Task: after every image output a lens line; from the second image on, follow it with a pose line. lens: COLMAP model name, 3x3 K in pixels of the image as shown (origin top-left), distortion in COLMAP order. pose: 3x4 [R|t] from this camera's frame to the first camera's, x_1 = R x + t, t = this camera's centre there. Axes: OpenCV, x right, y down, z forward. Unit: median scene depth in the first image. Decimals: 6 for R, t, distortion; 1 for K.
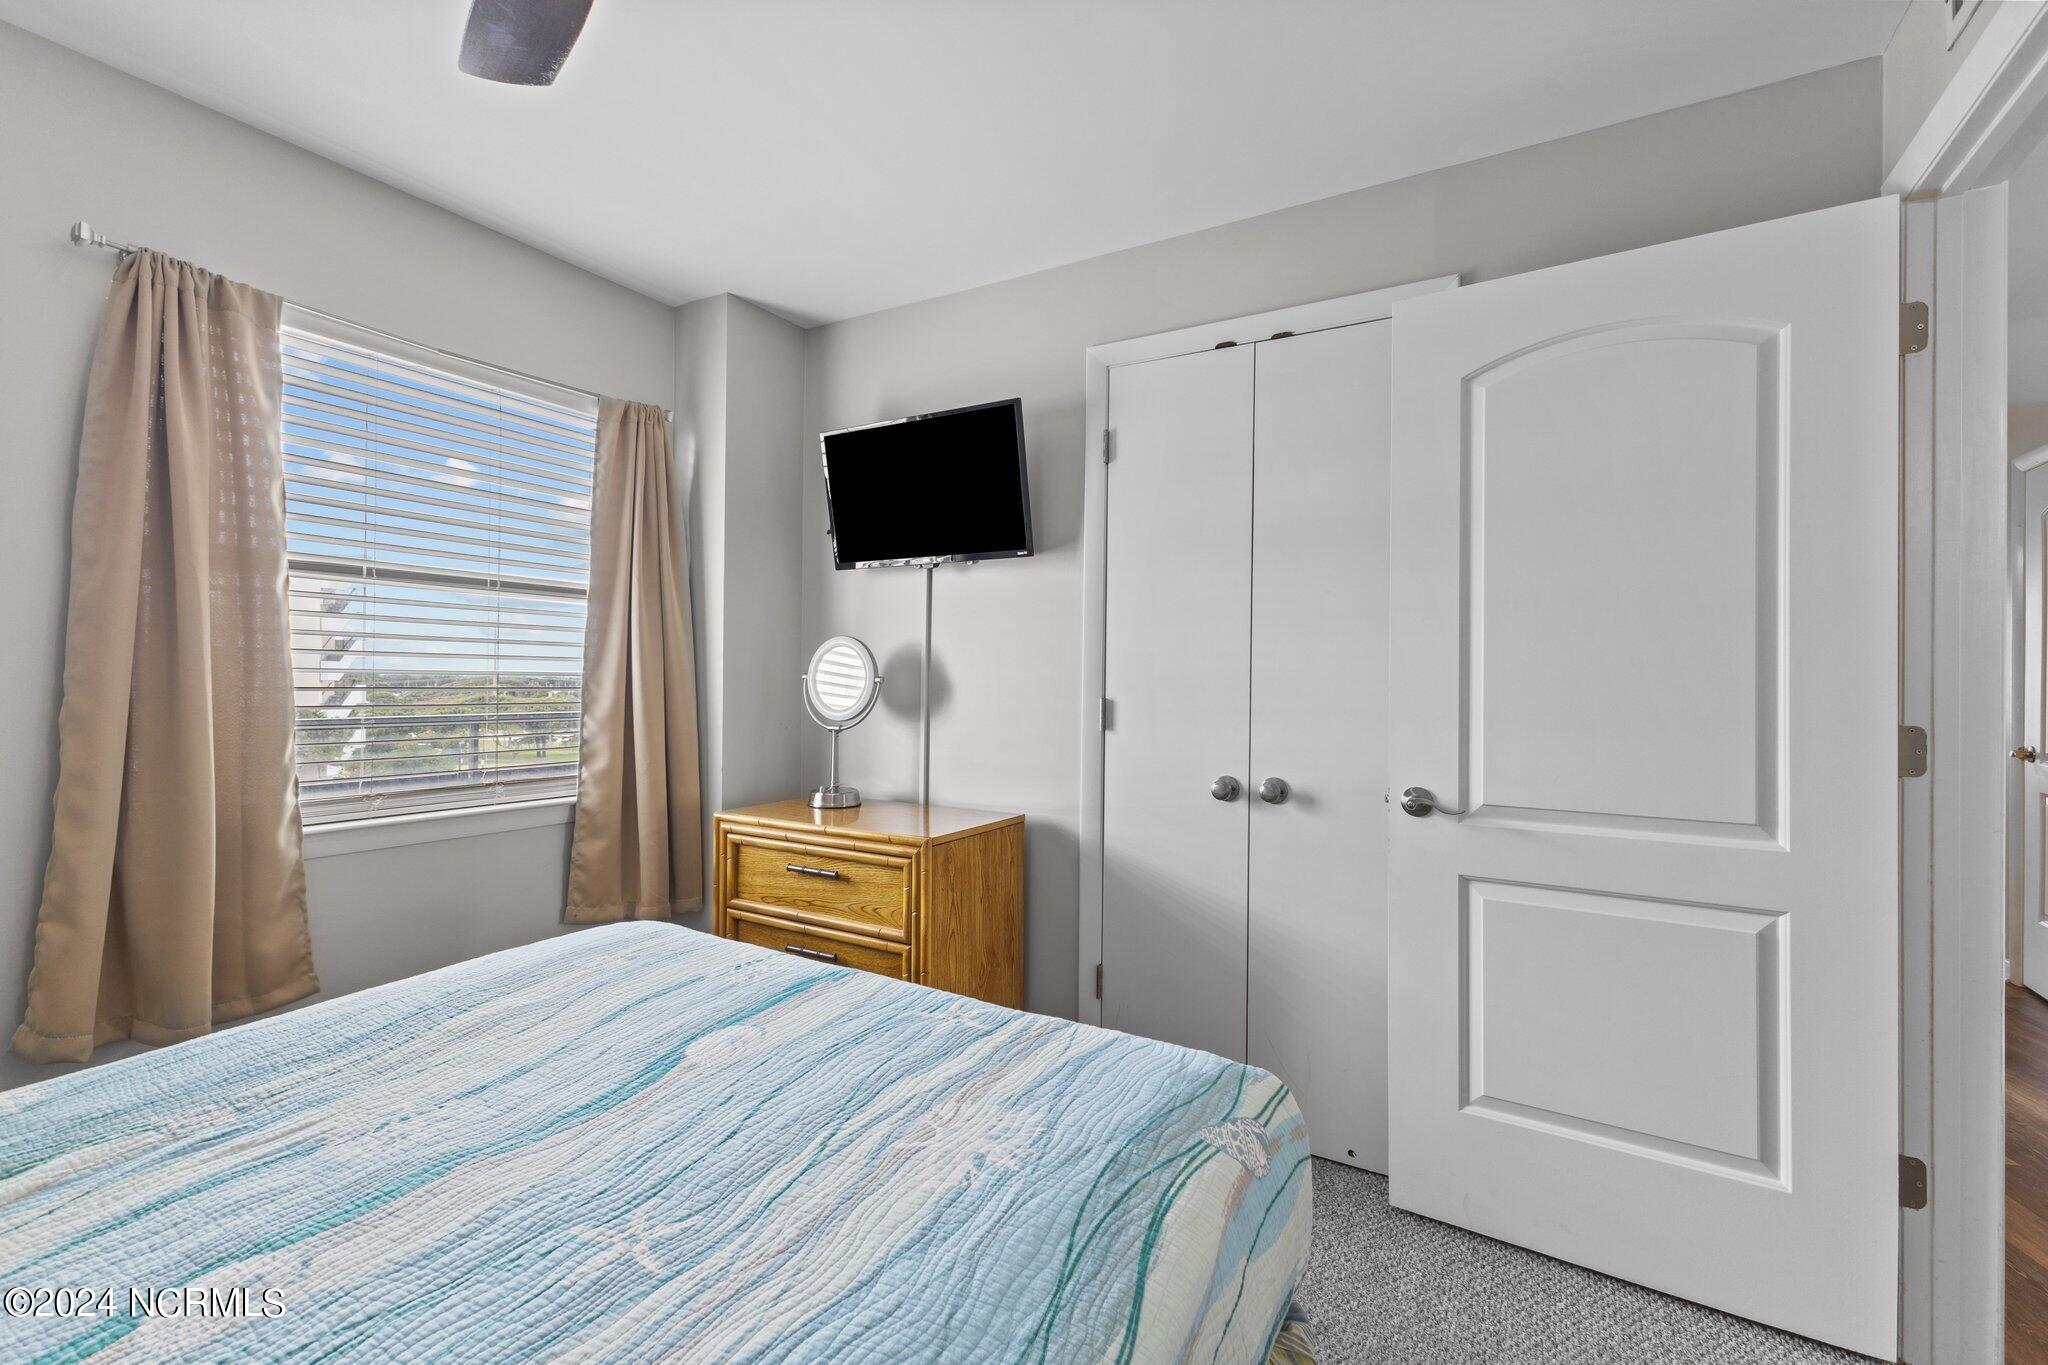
lens RADIAL K [[898.2, 0, 1026.6], [0, 898.2, 676.7], [0, 0, 1]] dist [0.018950, -0.000964]
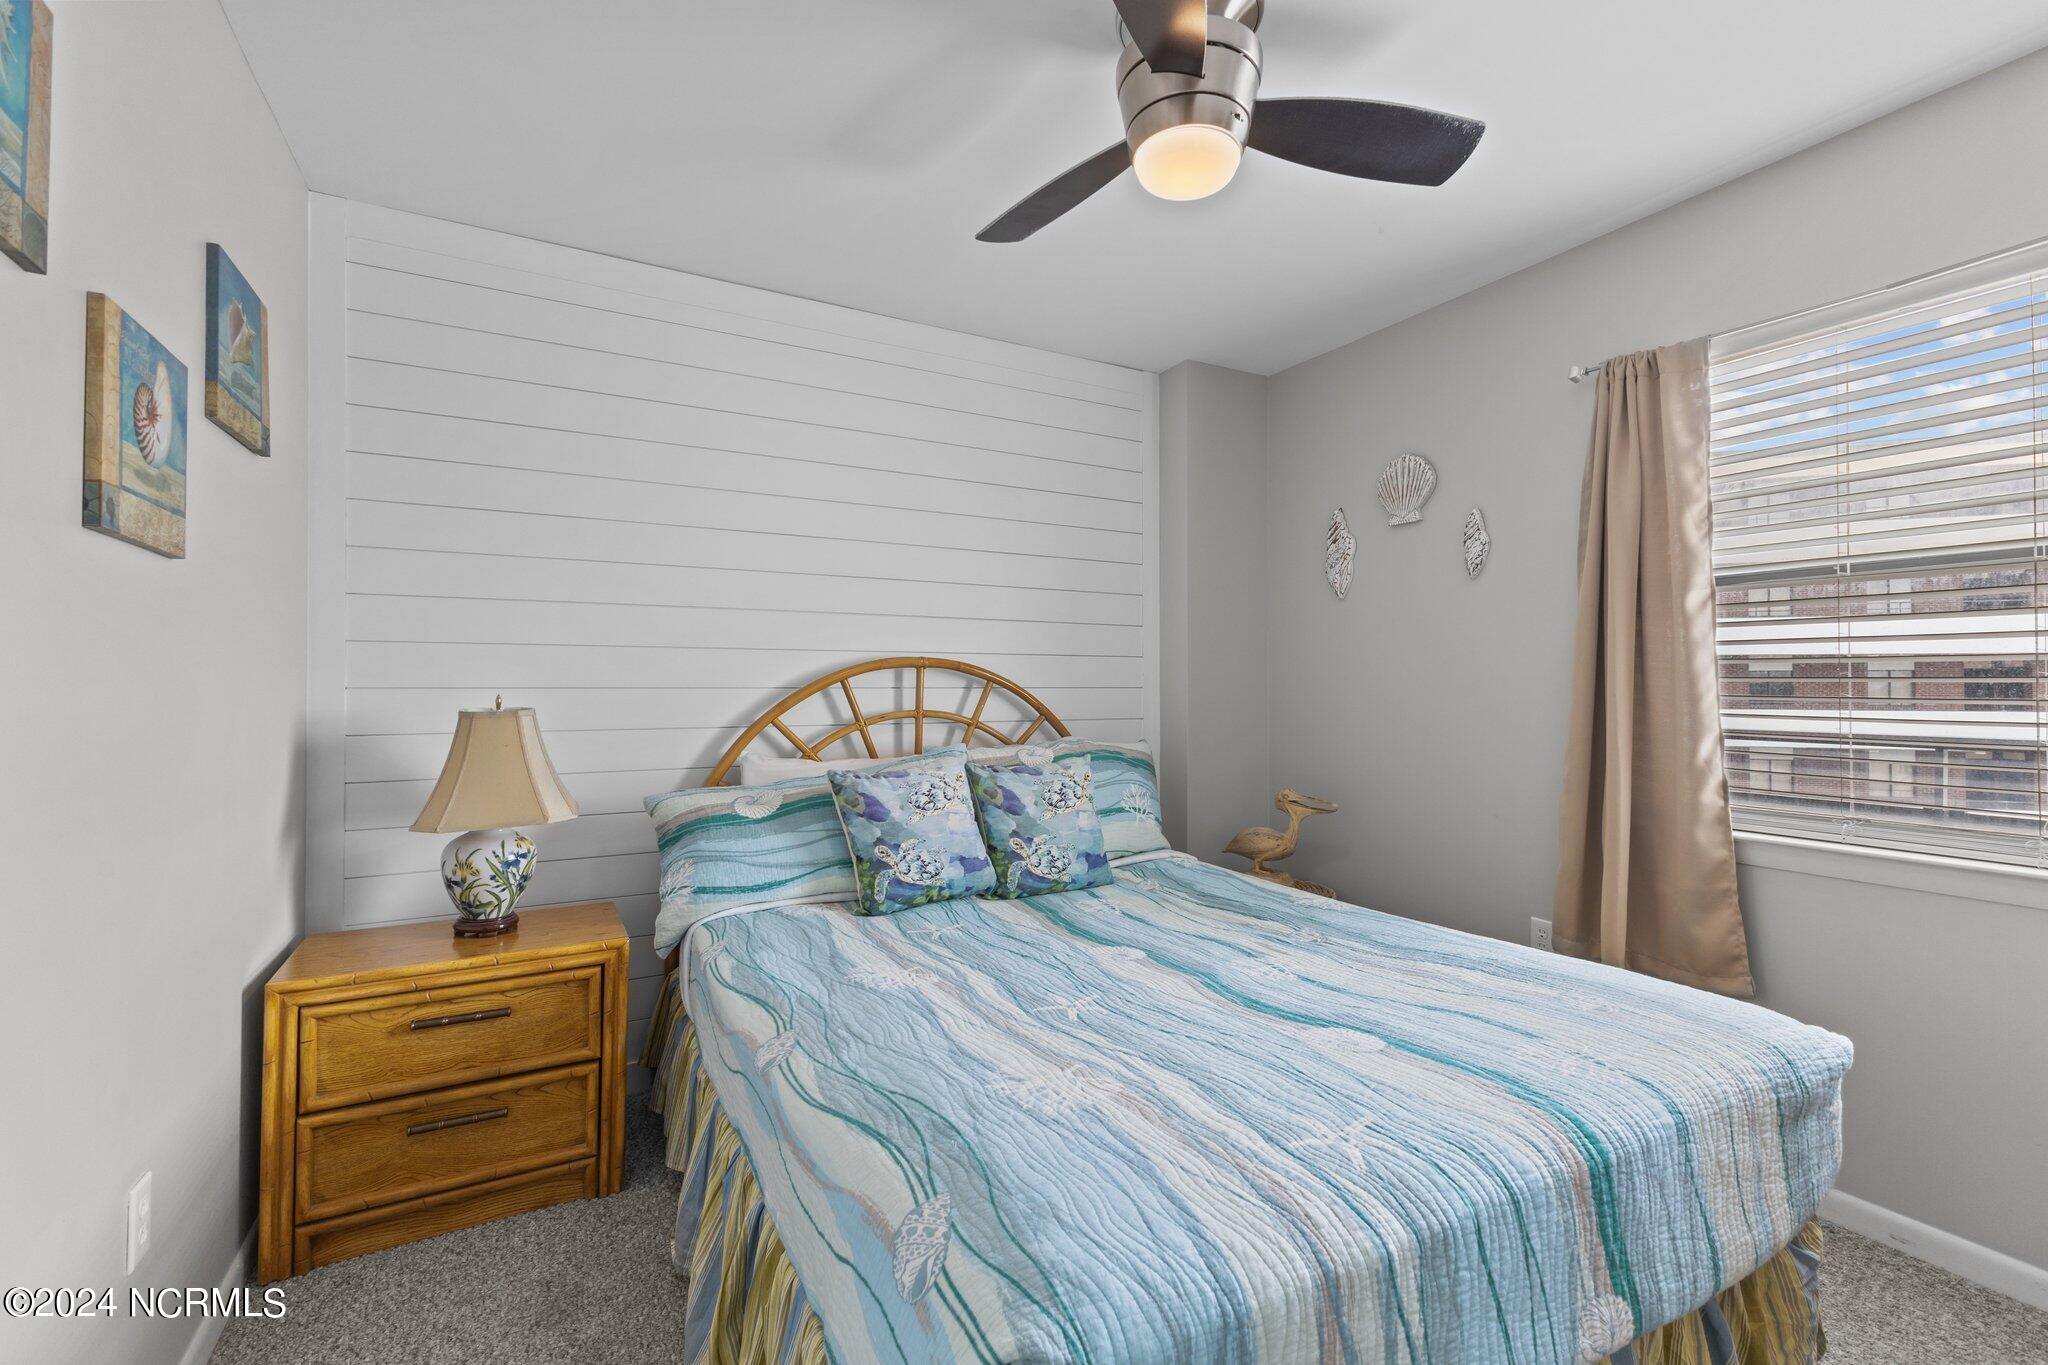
lens RADIAL K [[898.2, 0, 1034.0], [0, 898.2, 689.6], [0, 0, 1]] dist [0.018950, -0.000964]
pose [[-0.519288, -0.006373, -0.854576, 0.844381], [-0.001877, 0.999978, -0.006316, 0.020740], [0.854597, -0.001676, -0.519289, 1.438014]]
